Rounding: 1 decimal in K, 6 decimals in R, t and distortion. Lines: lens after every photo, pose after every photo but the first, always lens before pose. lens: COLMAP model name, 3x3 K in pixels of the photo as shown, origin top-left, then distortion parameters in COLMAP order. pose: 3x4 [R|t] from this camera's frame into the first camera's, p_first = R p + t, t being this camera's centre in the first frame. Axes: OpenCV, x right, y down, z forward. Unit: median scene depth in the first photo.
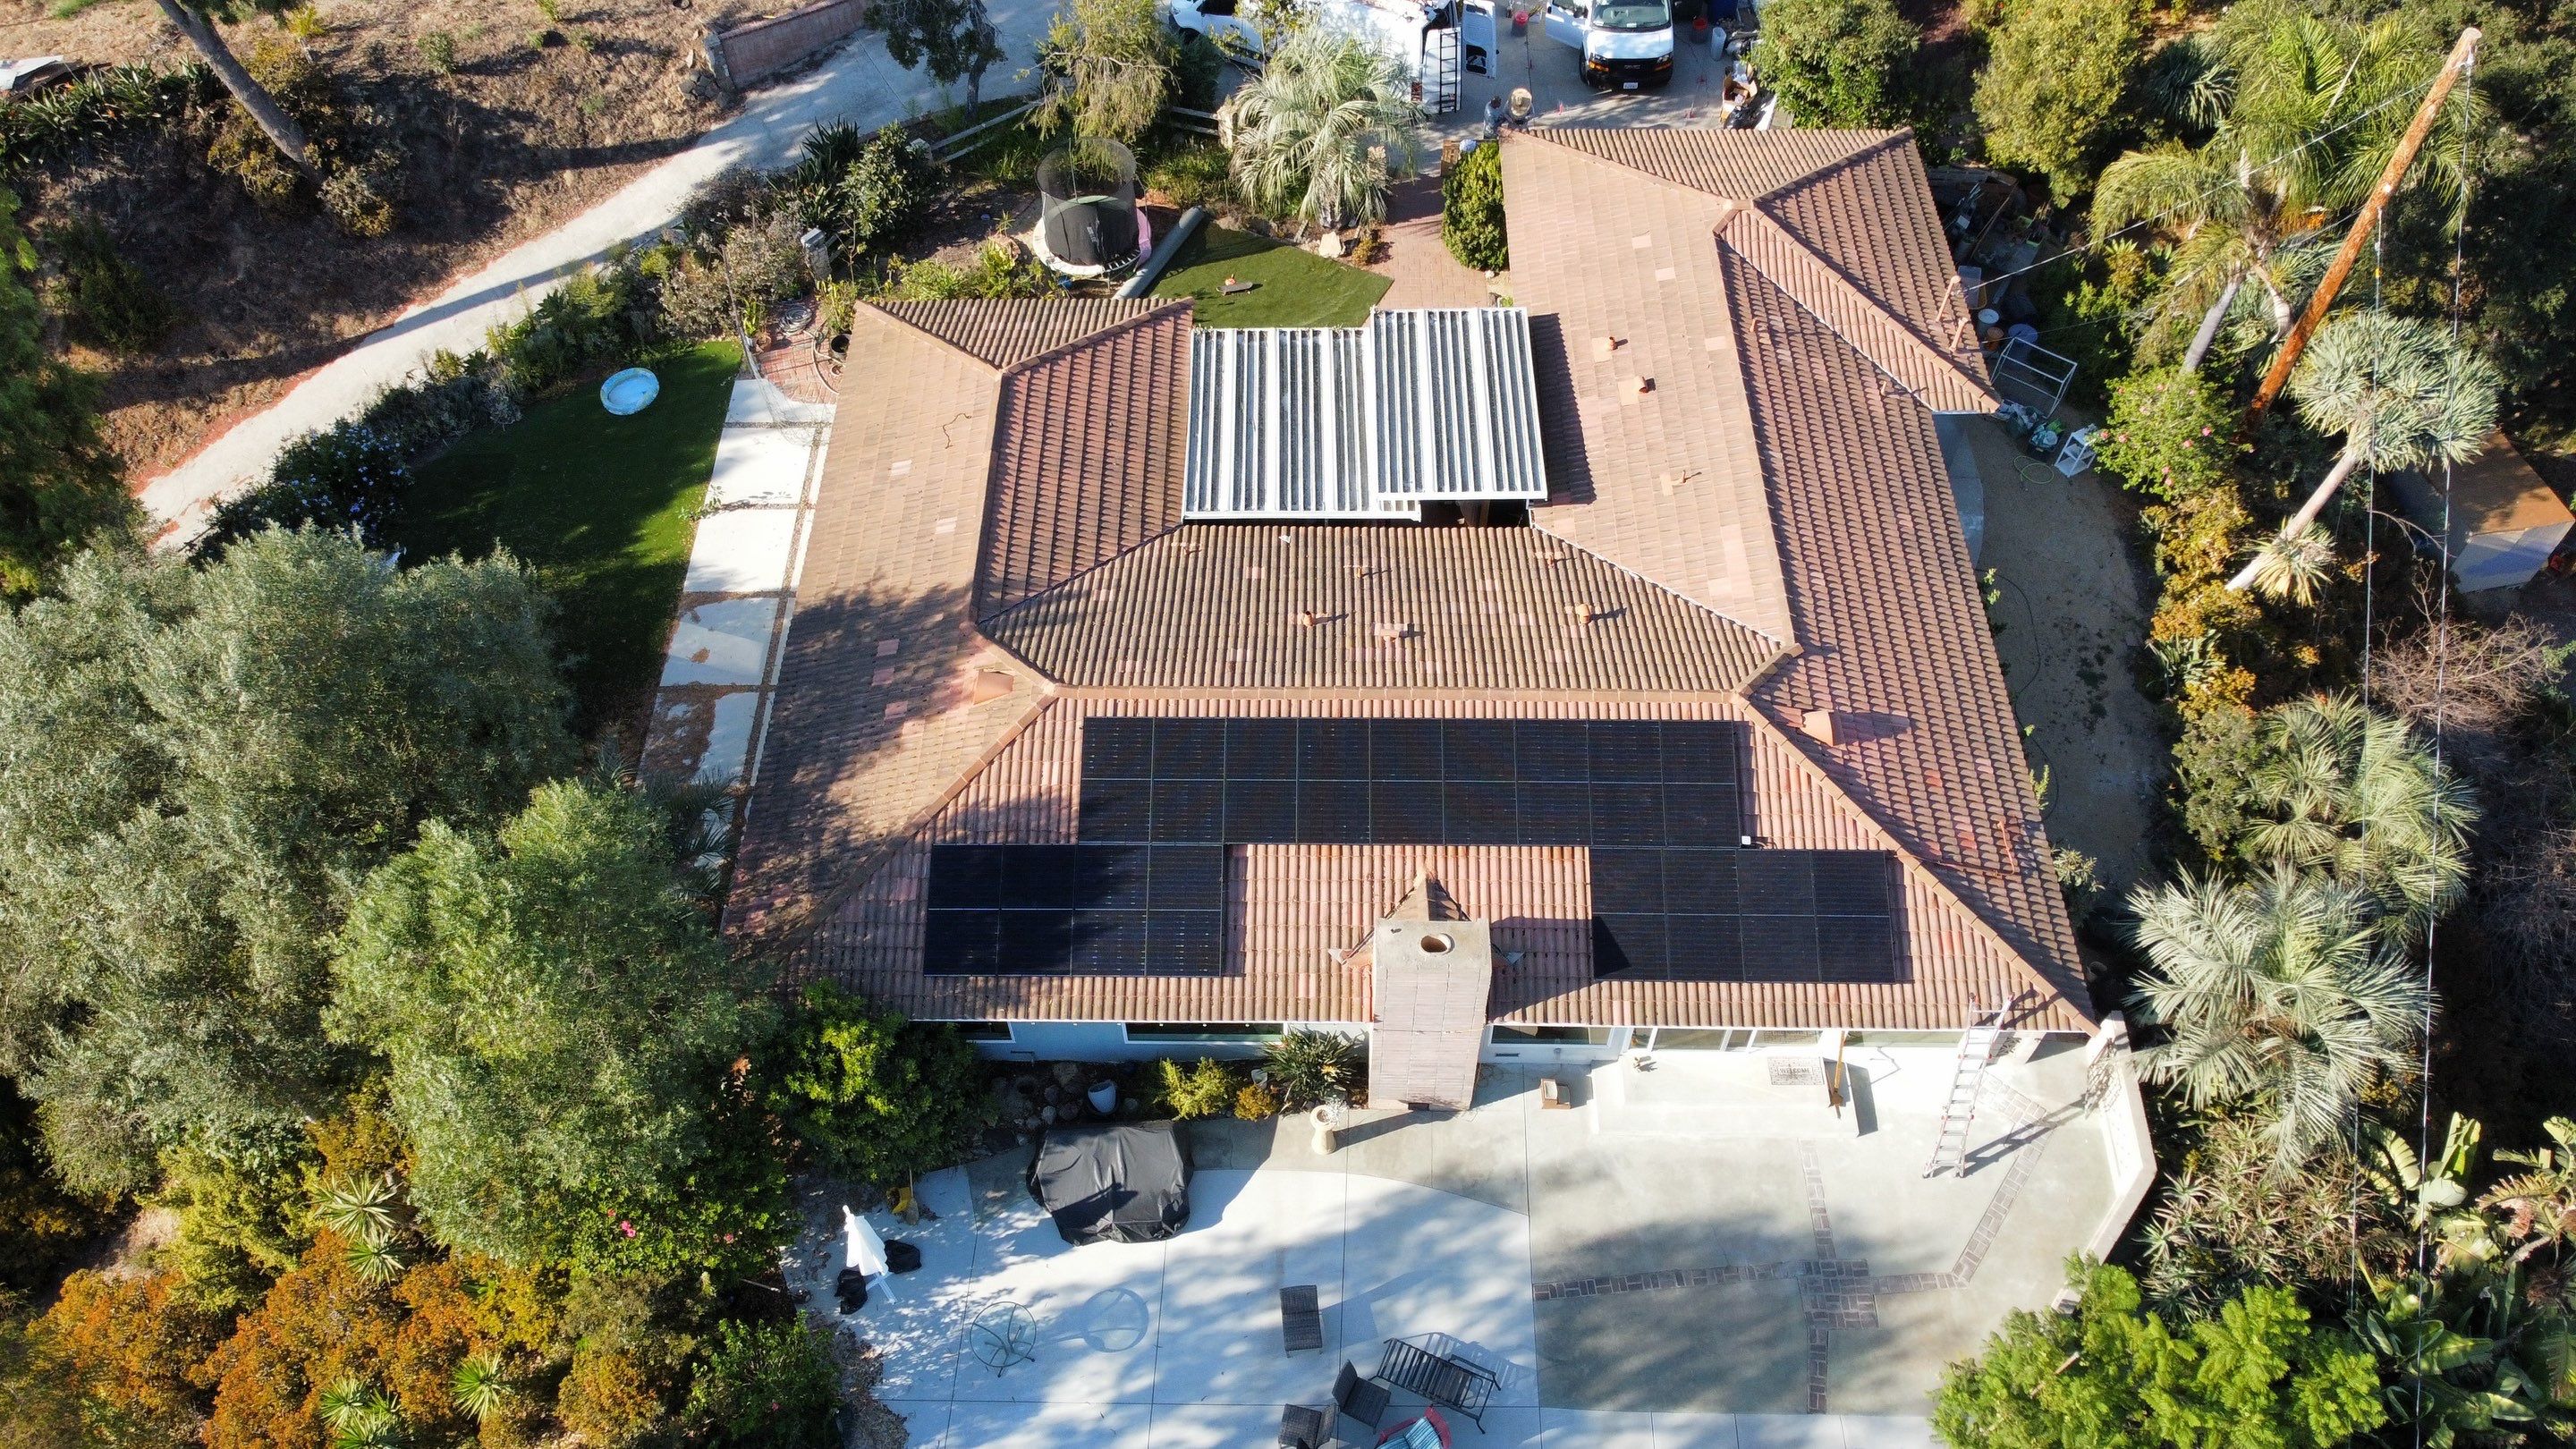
lens RADIAL K [[1950.0, 0, 1287.0], [0, 1950.0, 725.0], [0, 0, 1]] dist [-0.009490, 0.001589]
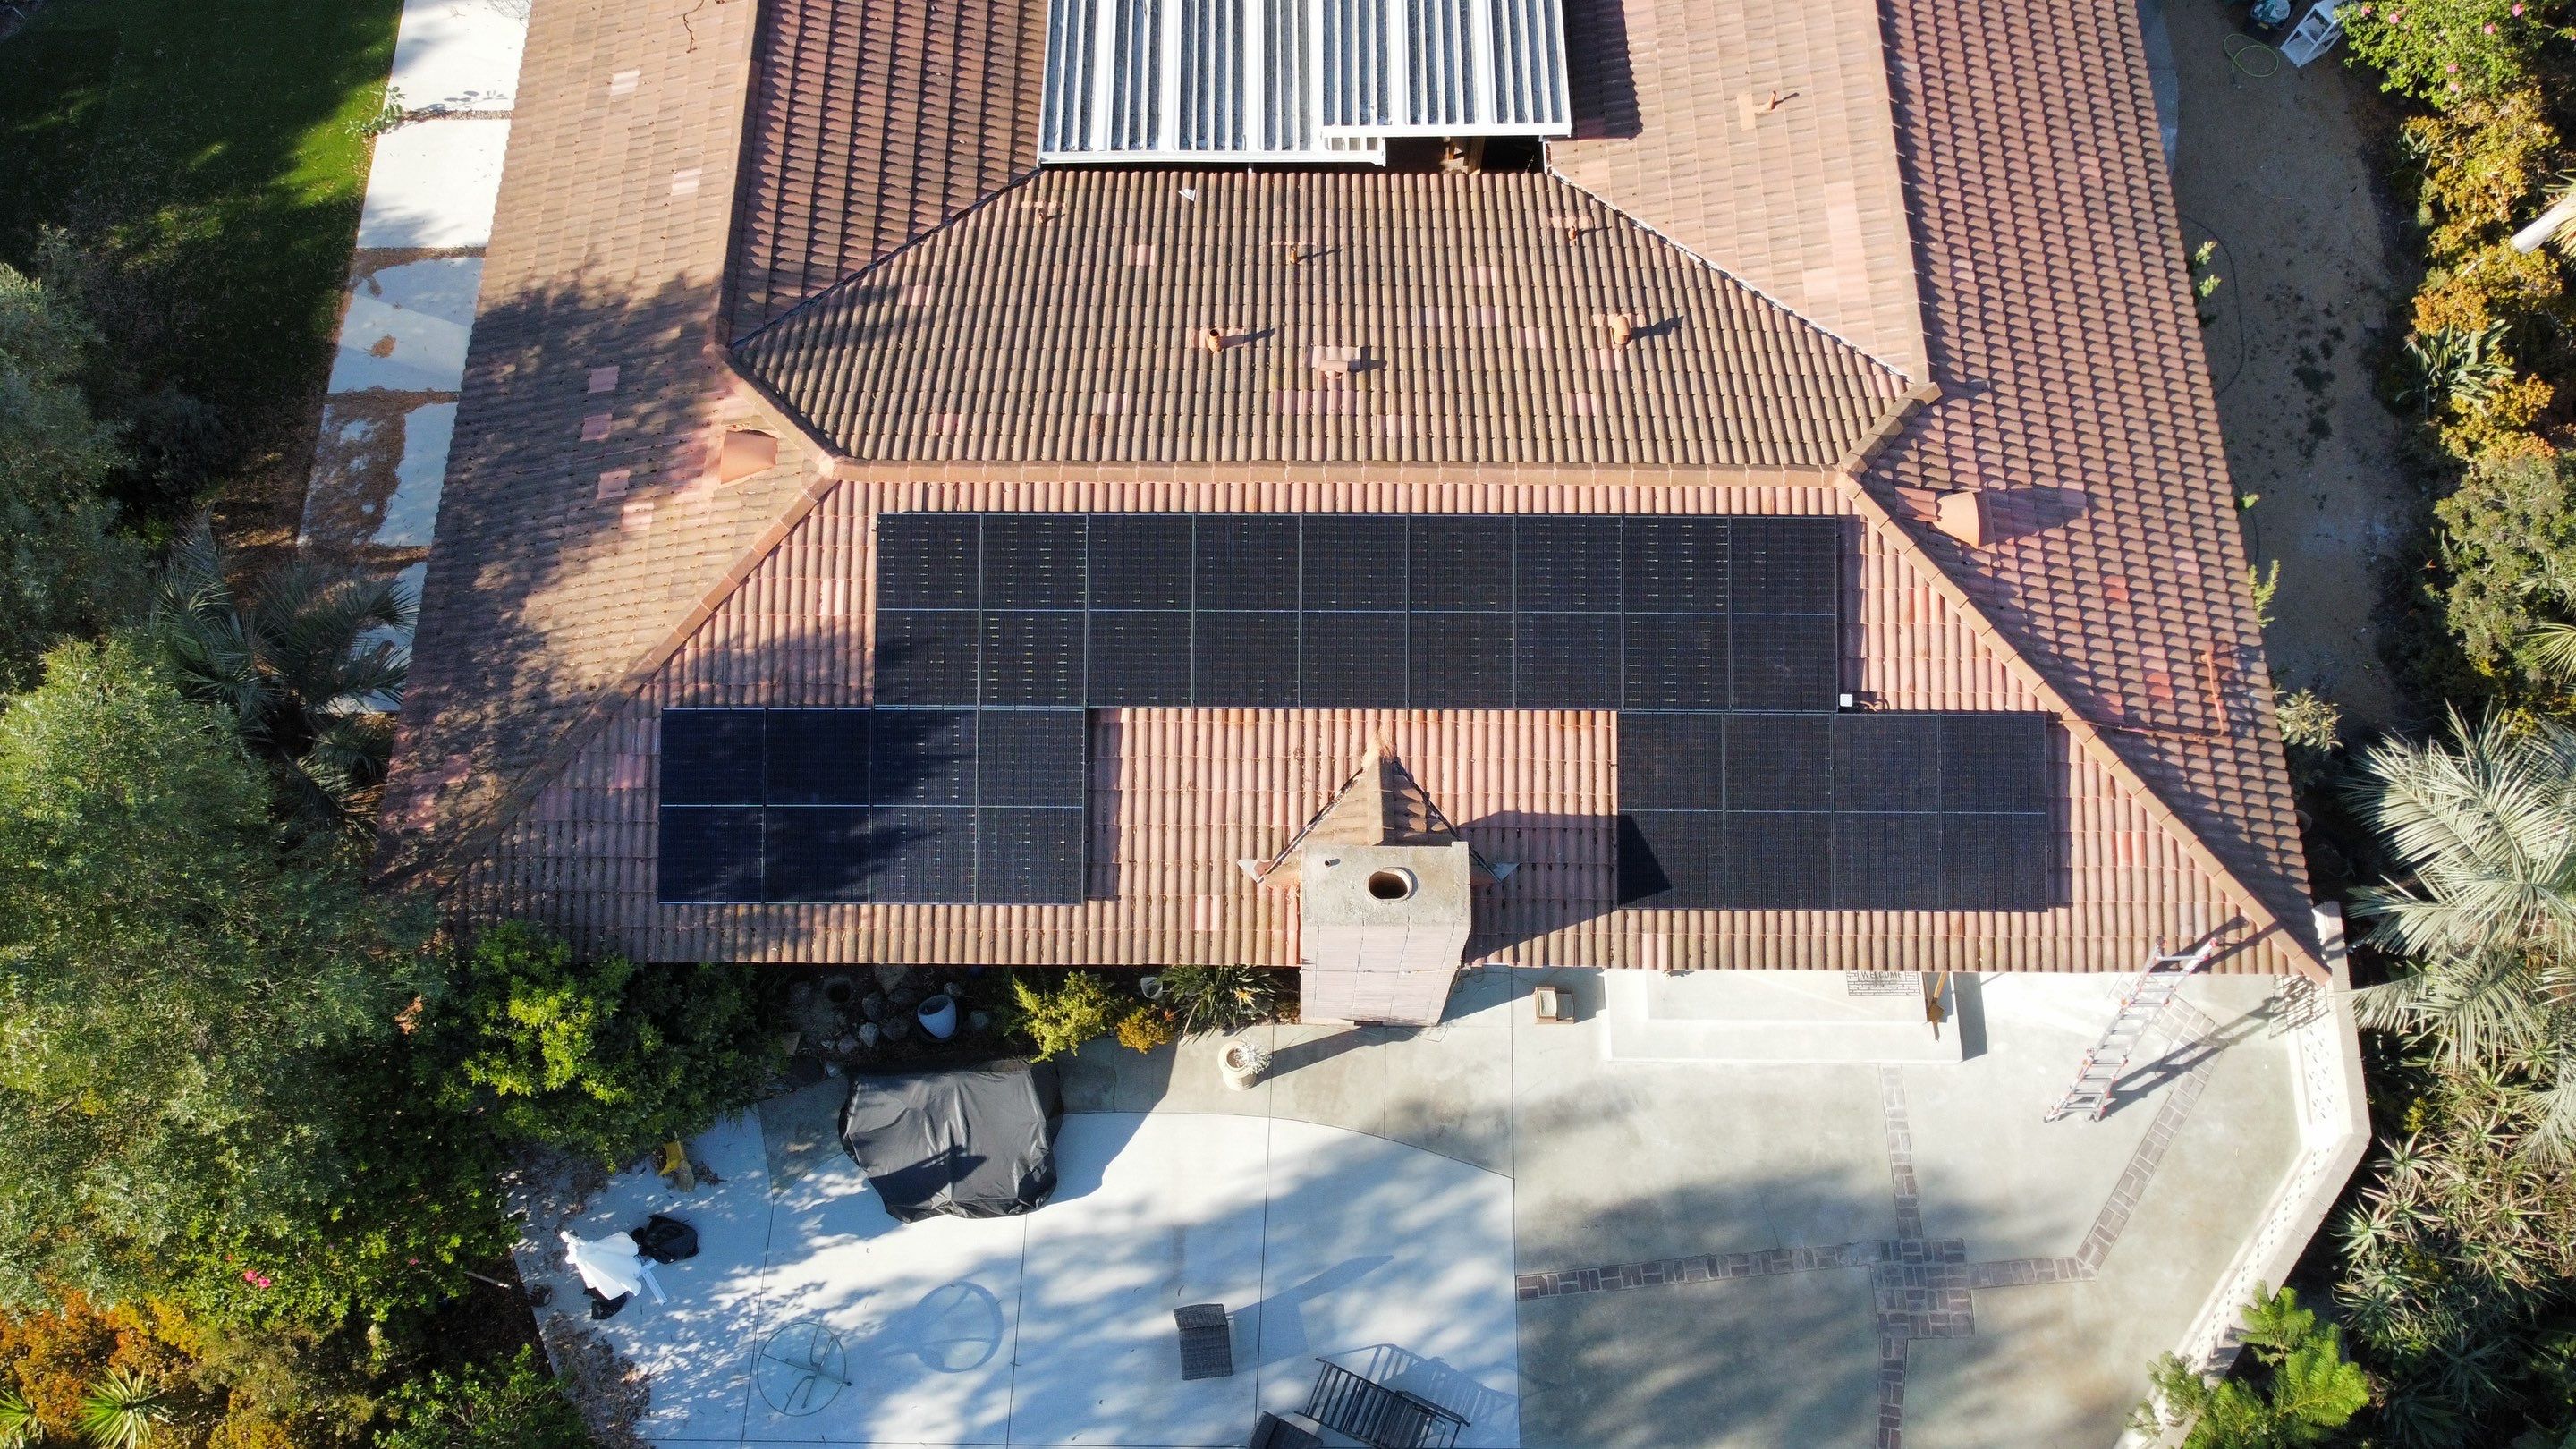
lens RADIAL K [[1950.0, 0, 1289.6], [0, 1950.0, 724.0], [0, 0, 1]] dist [-0.009490, 0.001589]
pose [[0.999965, -0.004206, 0.007205, 0.033396], [0.002090, 0.962377, 0.271710, -0.117048], [-0.008077, -0.271686, 0.962352, 0.329338]]
